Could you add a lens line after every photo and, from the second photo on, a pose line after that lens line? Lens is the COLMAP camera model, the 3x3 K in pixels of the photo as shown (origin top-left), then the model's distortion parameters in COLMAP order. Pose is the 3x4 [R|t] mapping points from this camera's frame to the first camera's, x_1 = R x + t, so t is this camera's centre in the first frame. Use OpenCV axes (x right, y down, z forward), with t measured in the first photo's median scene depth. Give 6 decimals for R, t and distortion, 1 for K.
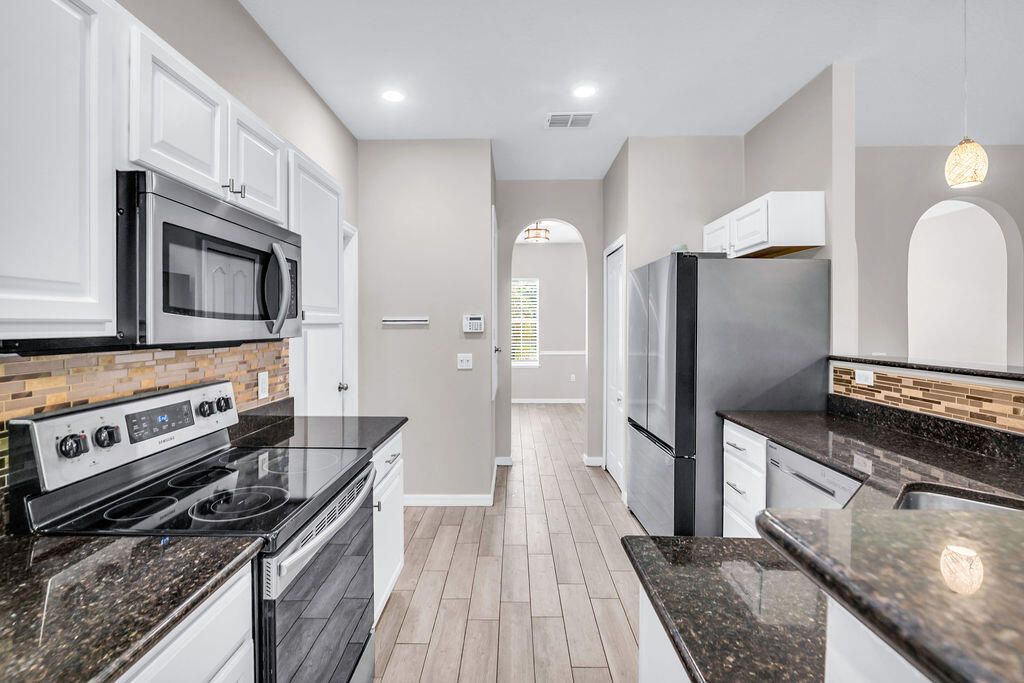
lens RADIAL K [[458.8, 0, 496.3], [0, 458.8, 326.5], [0, 0, 1]] dist [-0.000584, -0.000119]
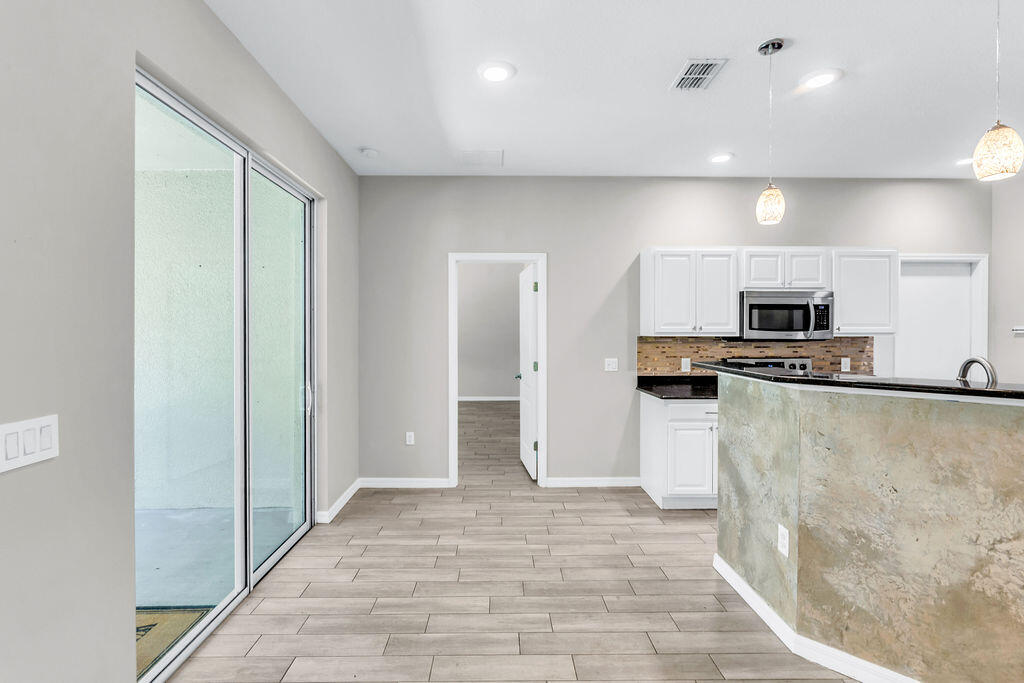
lens RADIAL K [[457.9, 0, 511.4], [0, 457.9, 333.2], [0, 0, 1]] dist [-0.000479, -0.000178]
pose [[0.053795, 0.004081, -0.998544, 1.121426], [-0.004646, 0.999982, 0.003837, -0.003777], [0.998541, 0.004433, 0.053813, -0.420781]]
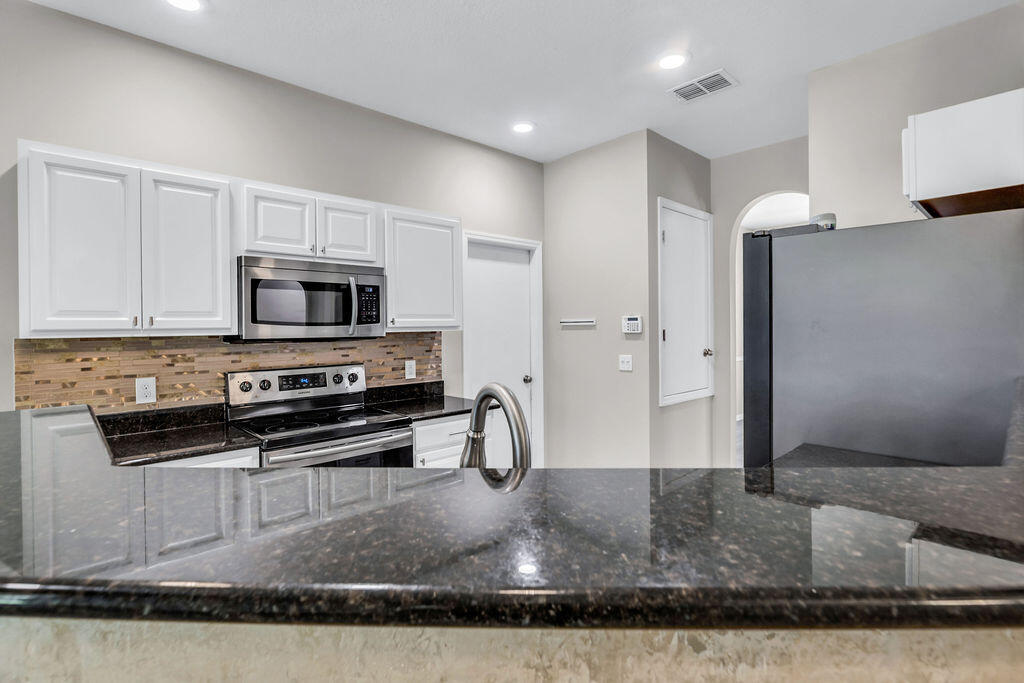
lens RADIAL K [[486.4, 0, 512.6], [0, 486.4, 327.2], [0, 0, 1]] dist [-0.001517, -0.000235]
pose [[0.708892, -0.003720, -0.705307, 0.672360], [0.006254, 0.999980, 0.001012, -0.003642], [0.705289, -0.005128, 0.708901, 0.123346]]
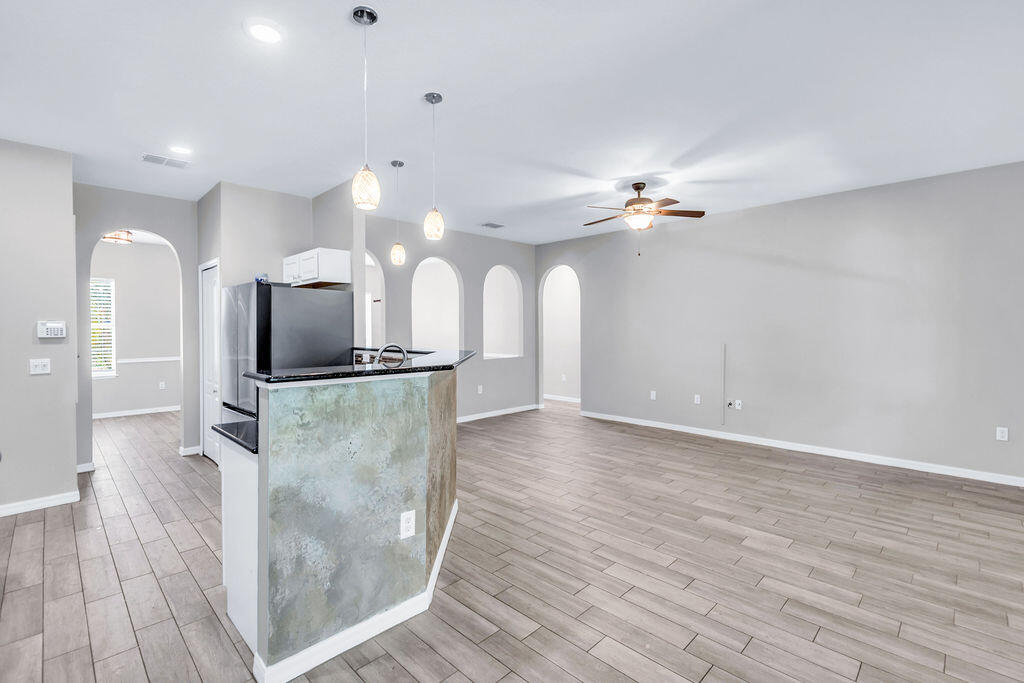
lens RADIAL K [[471.9, 0, 511.7], [0, 471.9, 333.1], [0, 0, 1]] dist [-0.001117, -0.000386]
pose [[0.684795, -0.009324, 0.728677, -0.153853], [0.006273, 0.999957, 0.006900, 0.002367], [-0.728709, -0.000155, 0.684823, -0.636006]]
